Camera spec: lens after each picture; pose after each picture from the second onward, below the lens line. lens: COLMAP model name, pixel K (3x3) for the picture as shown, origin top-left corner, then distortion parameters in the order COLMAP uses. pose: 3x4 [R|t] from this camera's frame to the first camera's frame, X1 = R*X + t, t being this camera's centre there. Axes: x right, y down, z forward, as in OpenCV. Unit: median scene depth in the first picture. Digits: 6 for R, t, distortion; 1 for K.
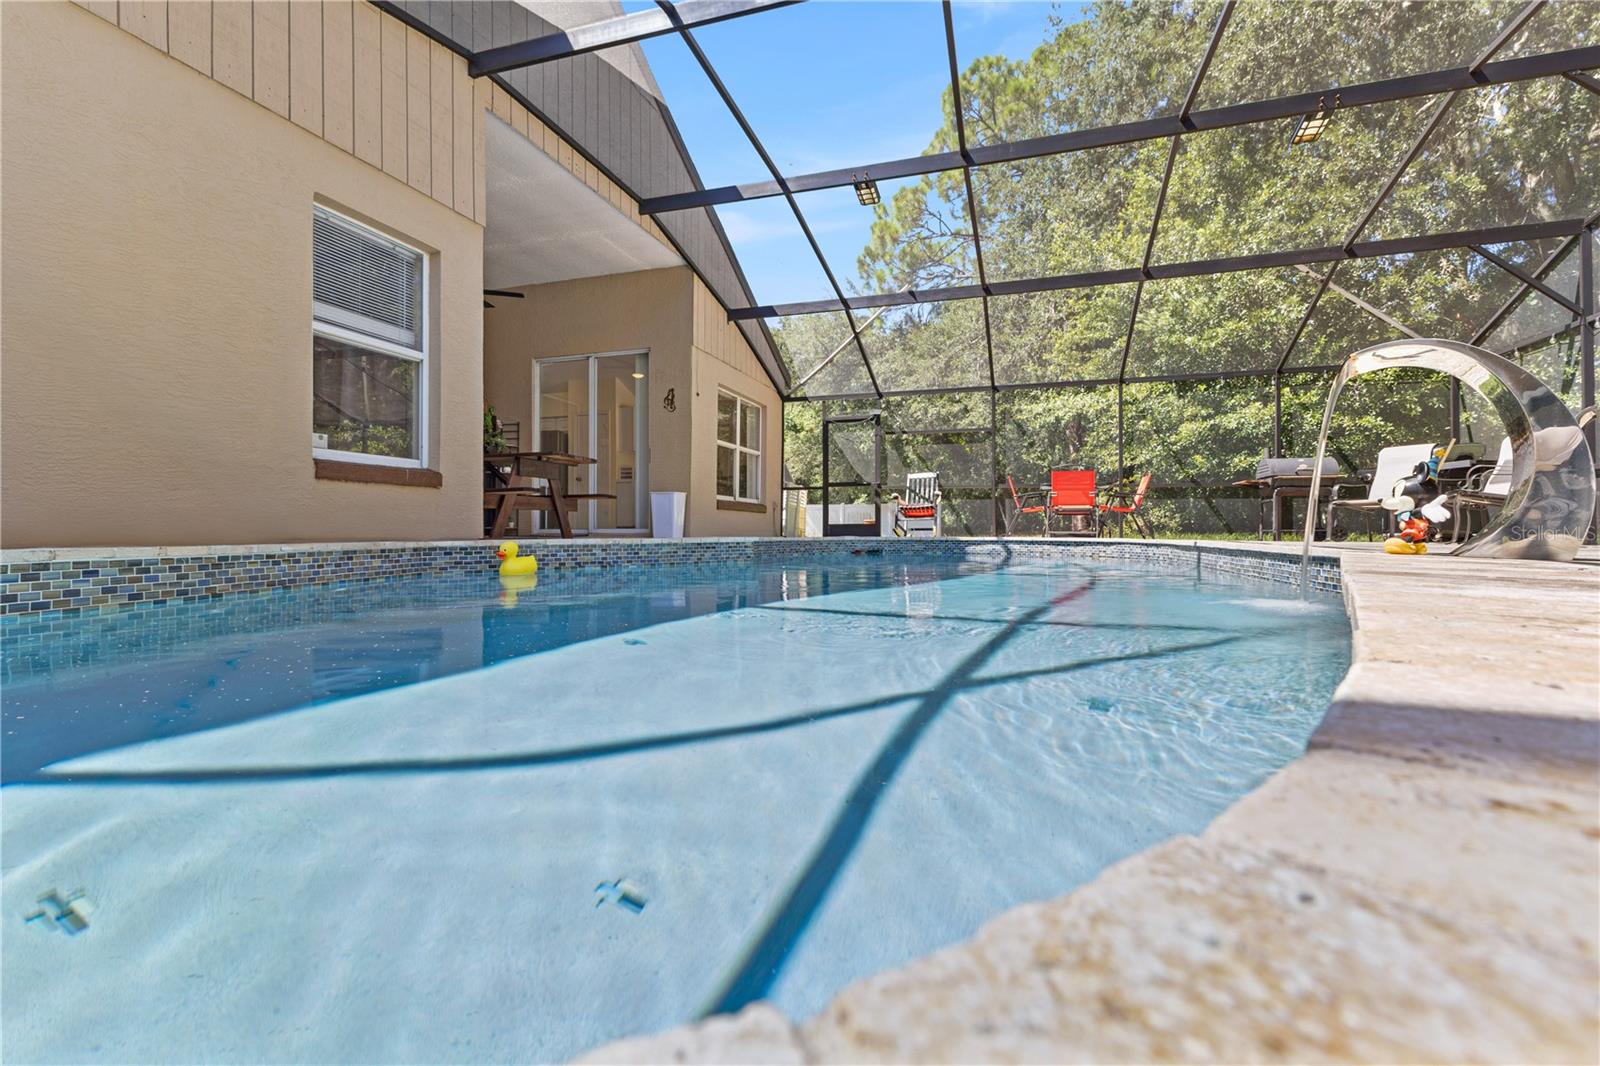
lens RADIAL K [[693.3, 0, 800.0], [0, 693.3, 533.0], [0, 0, 1]] dist [-0.000867, -0.000134]
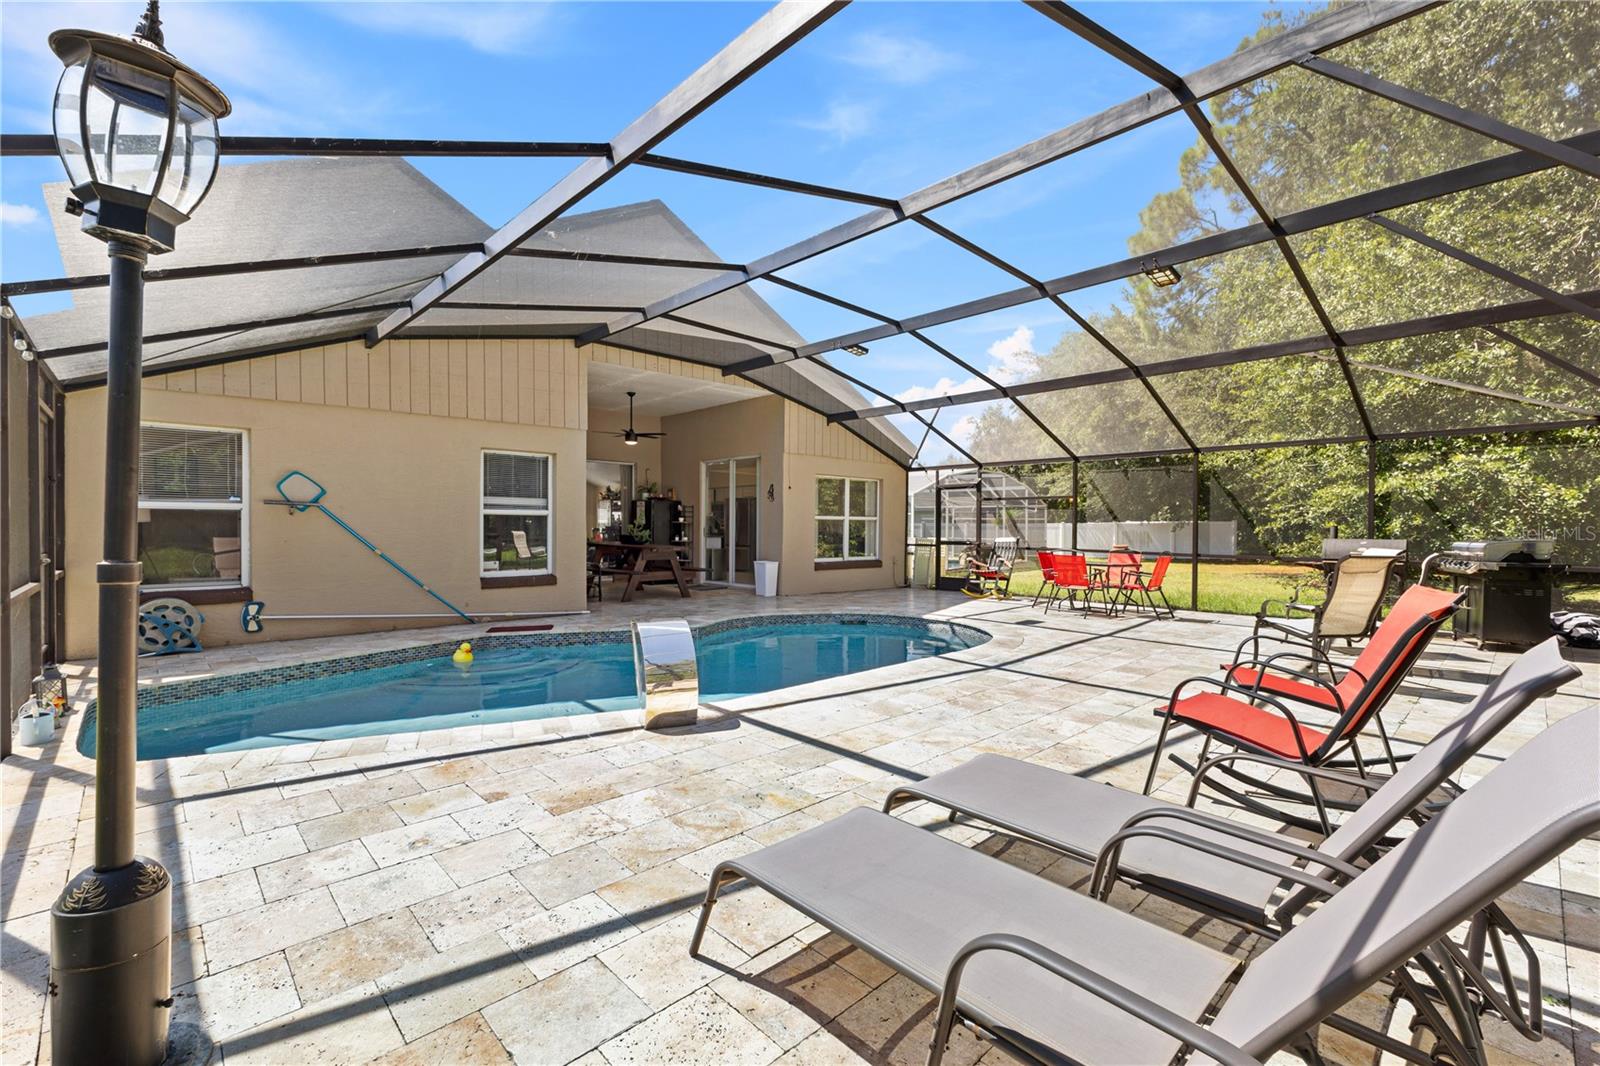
lens RADIAL K [[675.4, 0, 800.0], [0, 675.4, 533.0], [0, 0, 1]] dist [0.000275, 0.000000]
pose [[0.880169, 0.005675, -0.474626, 0.869189], [-0.004405, 0.999983, 0.003787, -0.209405], [0.474640, -0.001243, 0.880179, -0.242472]]
